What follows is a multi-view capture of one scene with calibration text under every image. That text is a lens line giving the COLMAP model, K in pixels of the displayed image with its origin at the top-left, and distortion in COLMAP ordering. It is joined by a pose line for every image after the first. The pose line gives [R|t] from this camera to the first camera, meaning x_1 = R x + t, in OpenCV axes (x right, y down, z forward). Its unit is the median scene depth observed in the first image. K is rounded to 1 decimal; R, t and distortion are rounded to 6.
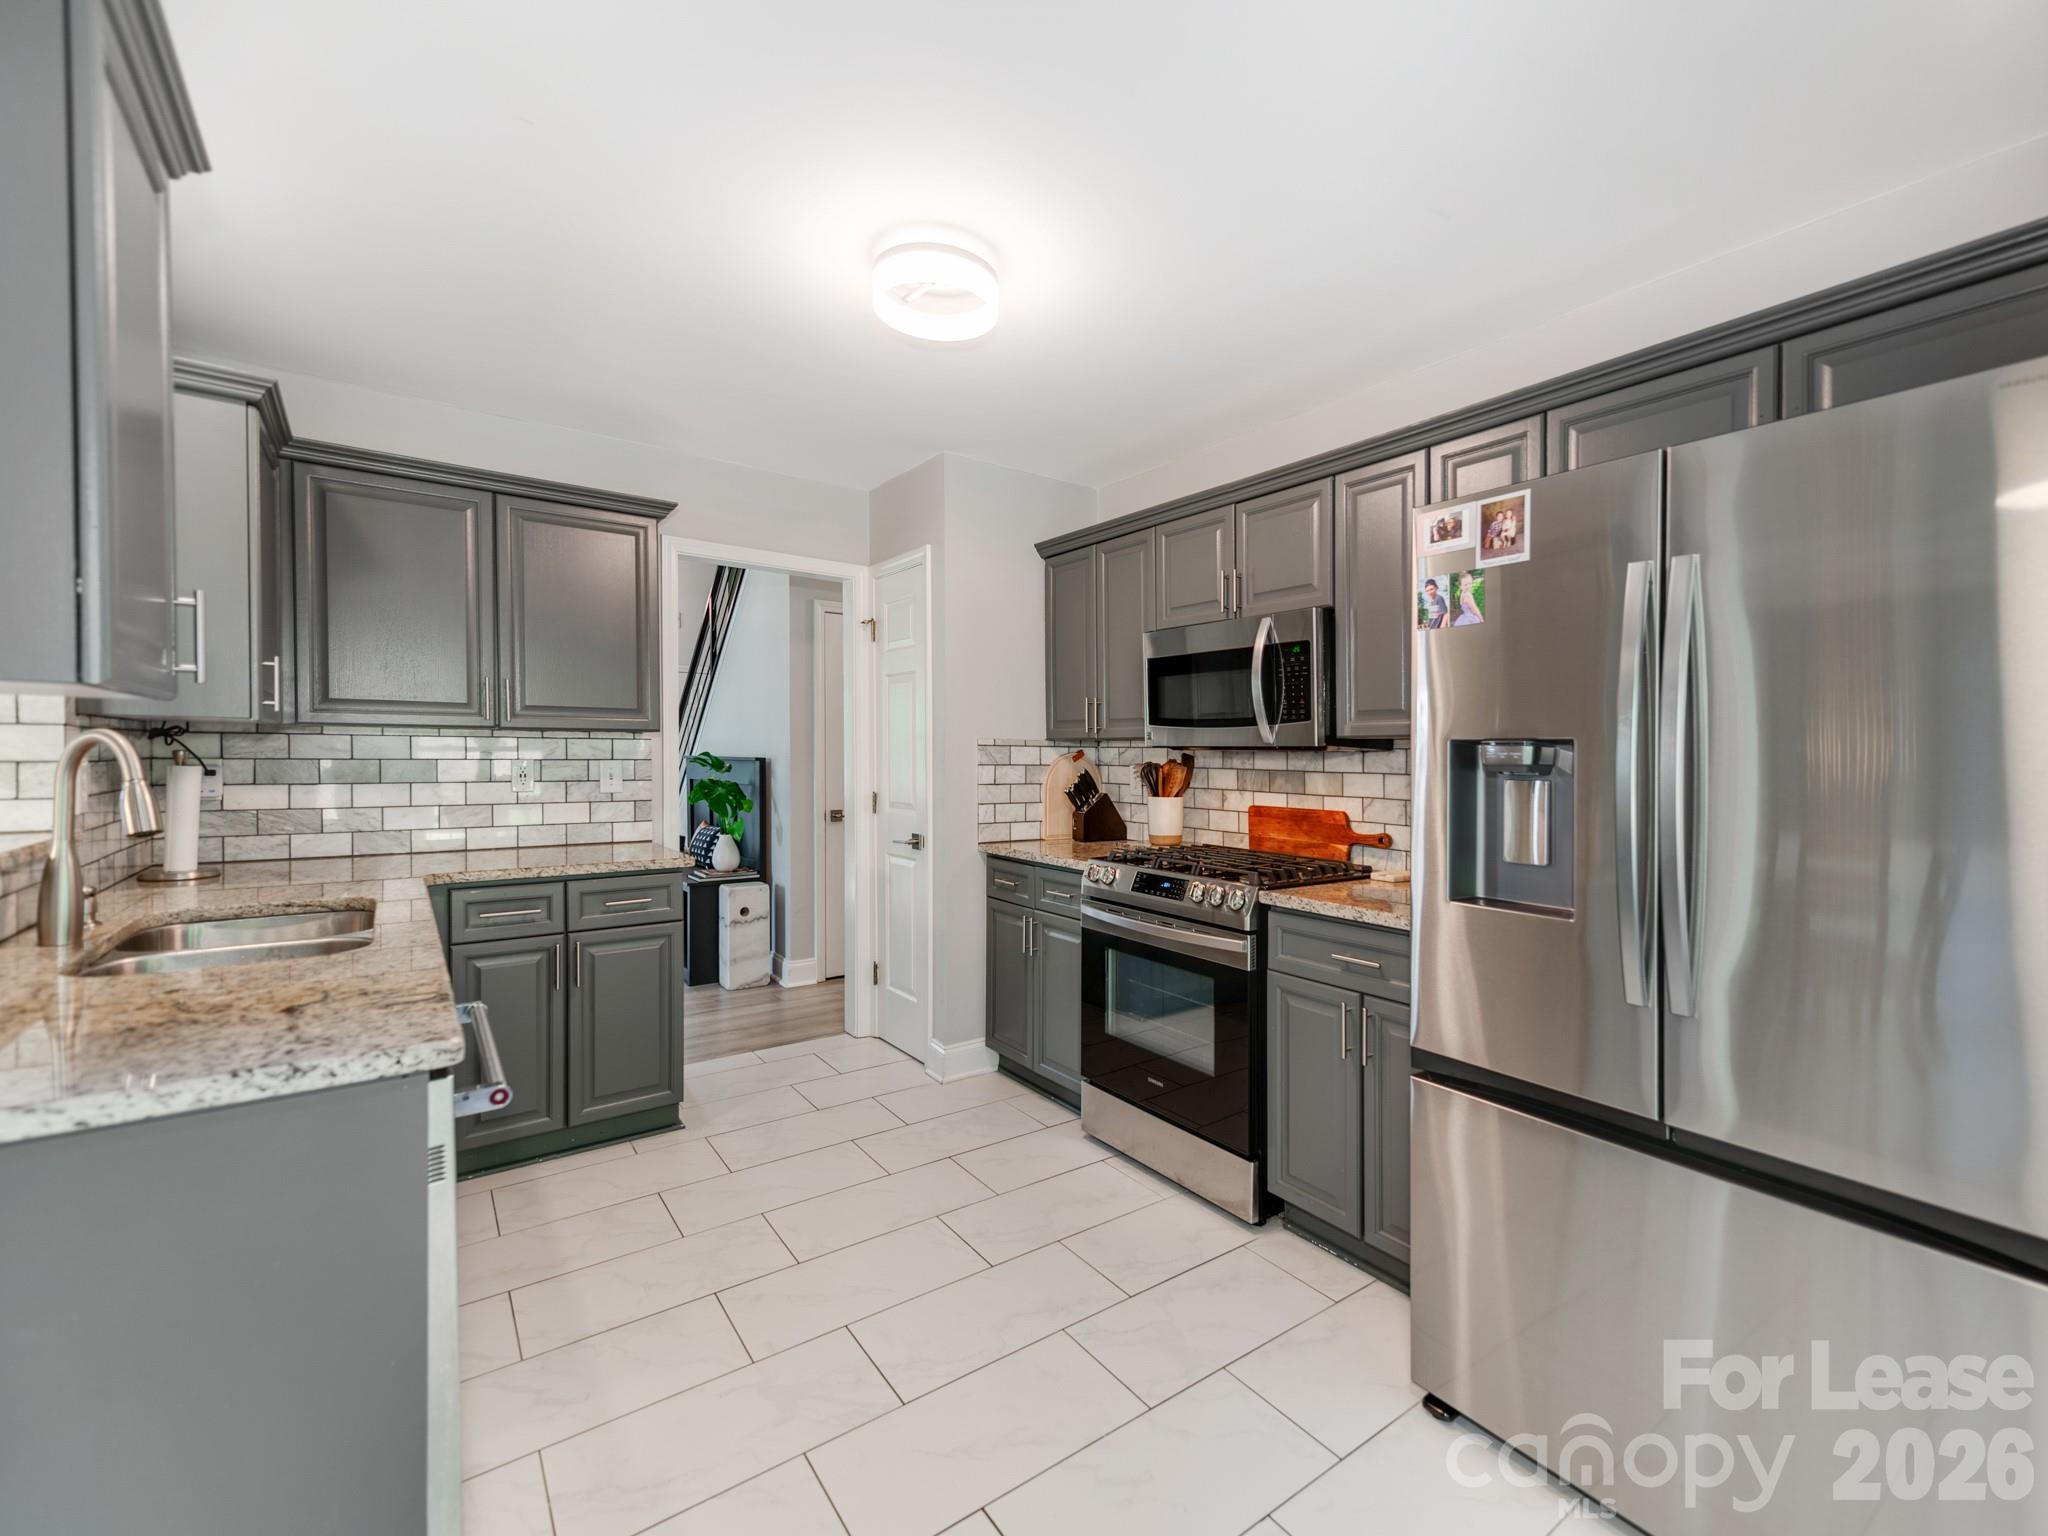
lens RADIAL K [[870.7, 0, 1029.2], [0, 870.7, 755.1], [0, 0, 1]] dist [0.021574, -0.000269]
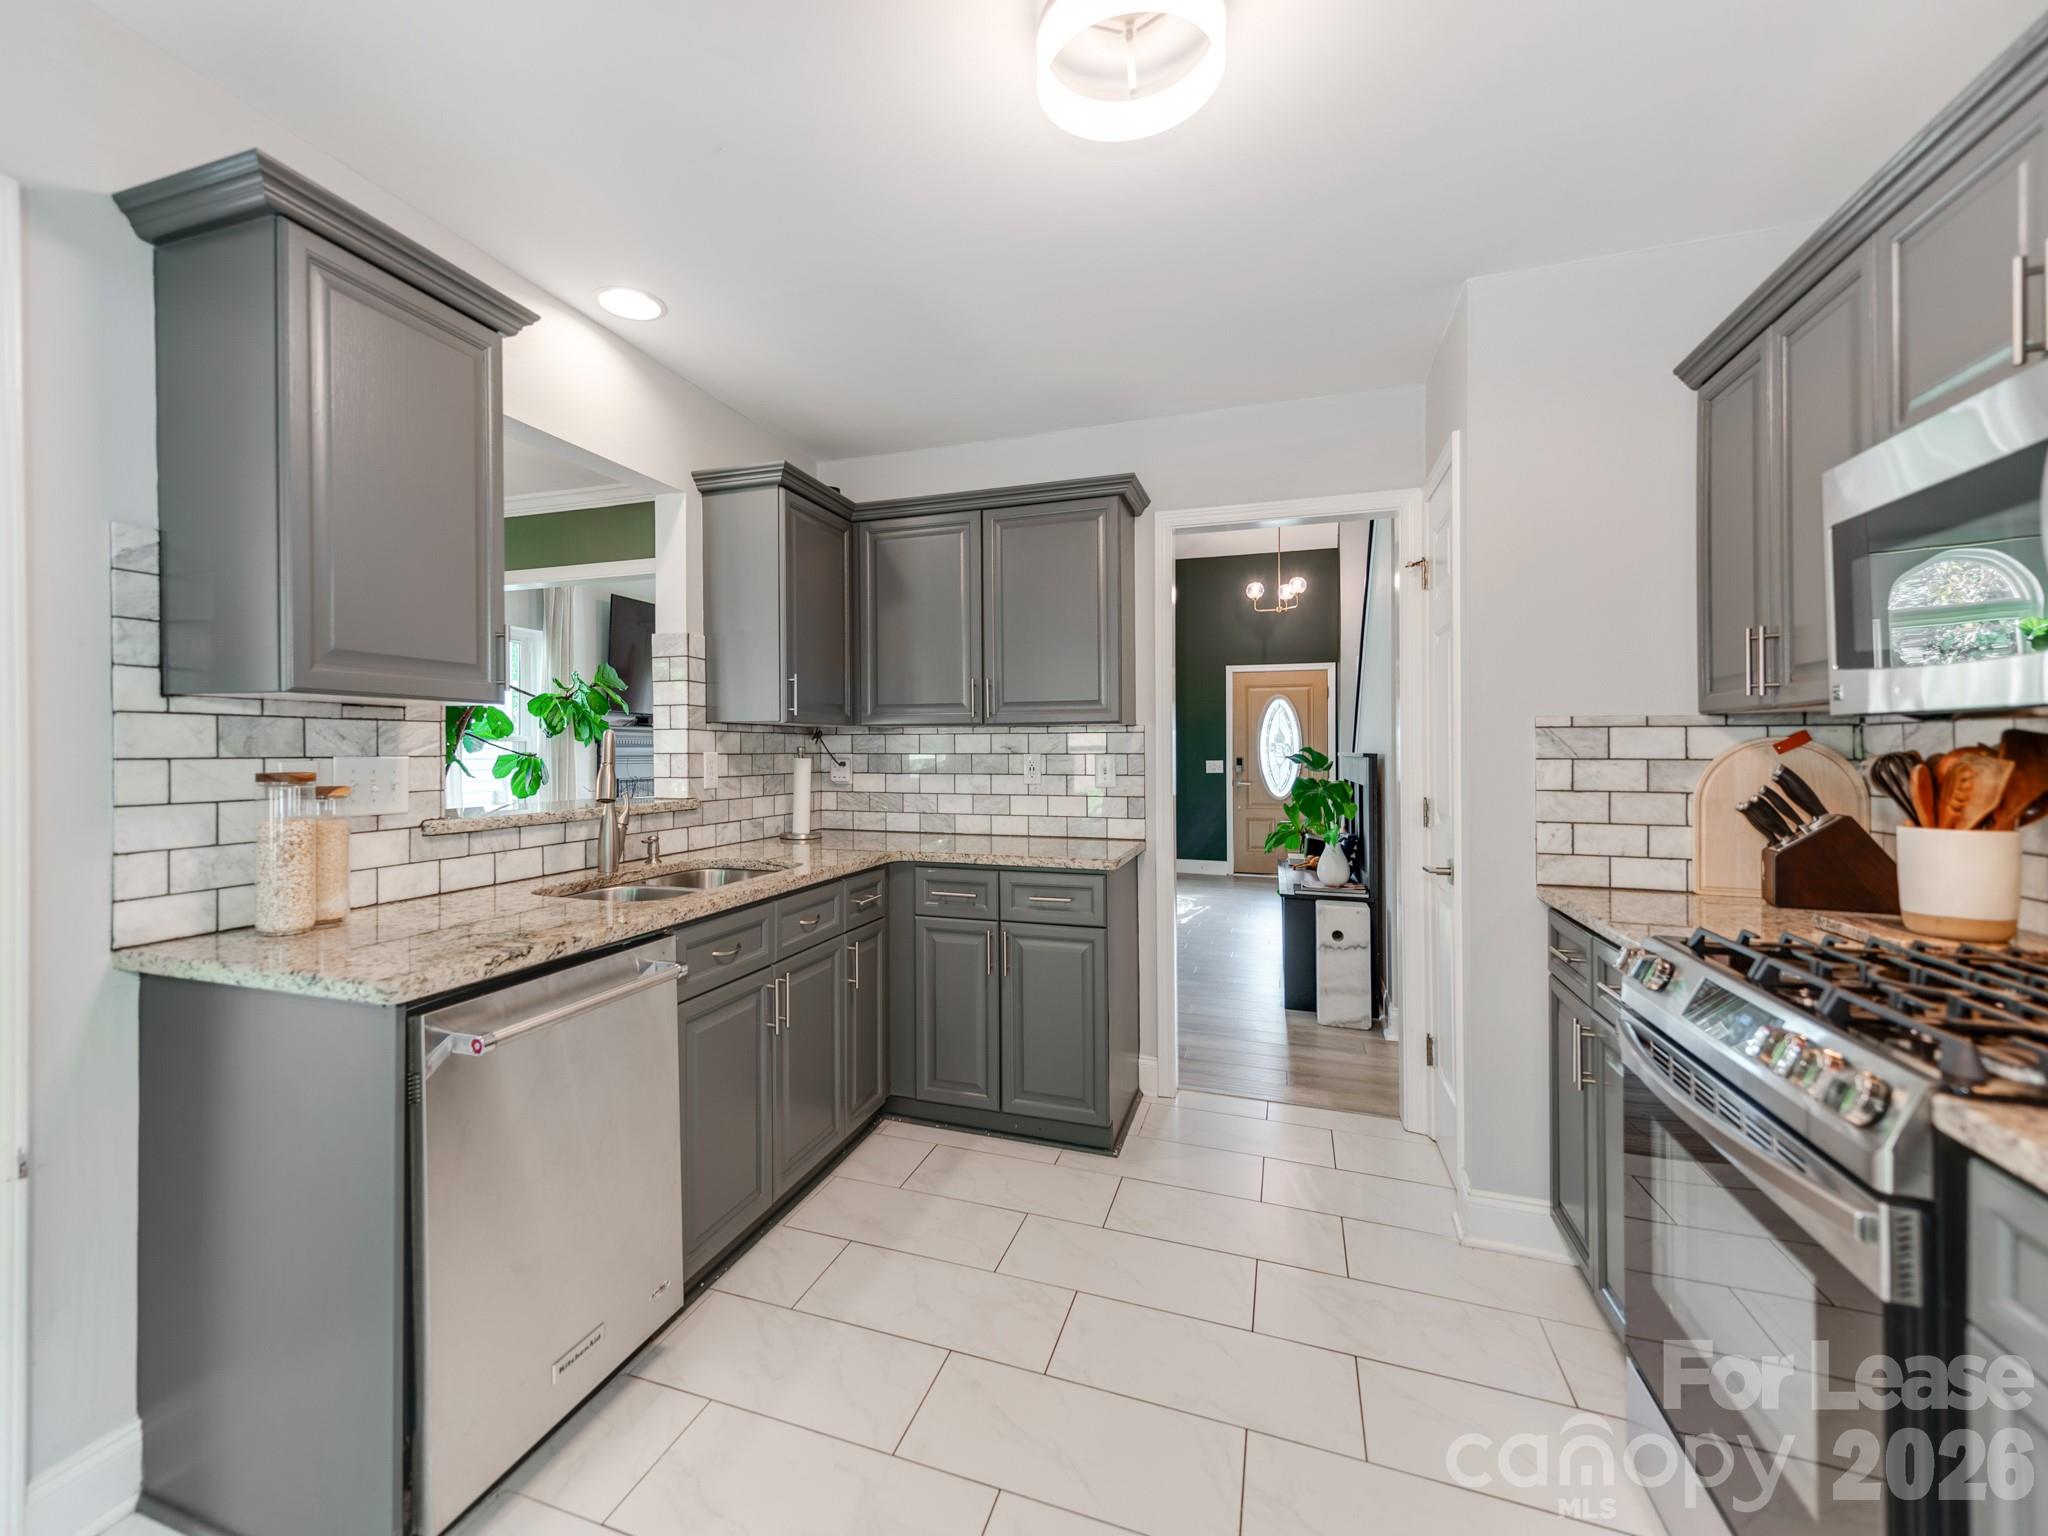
lens RADIAL K [[870.7, 0, 970.7], [0, 870.7, 758.8], [0, 0, 1]] dist [0.021574, -0.000269]
pose [[0.567569, -0.002086, -0.823323, 0.255370], [0.002872, 0.999996, -0.000553, 0.011626], [0.823320, -0.002051, 0.567573, 0.344155]]
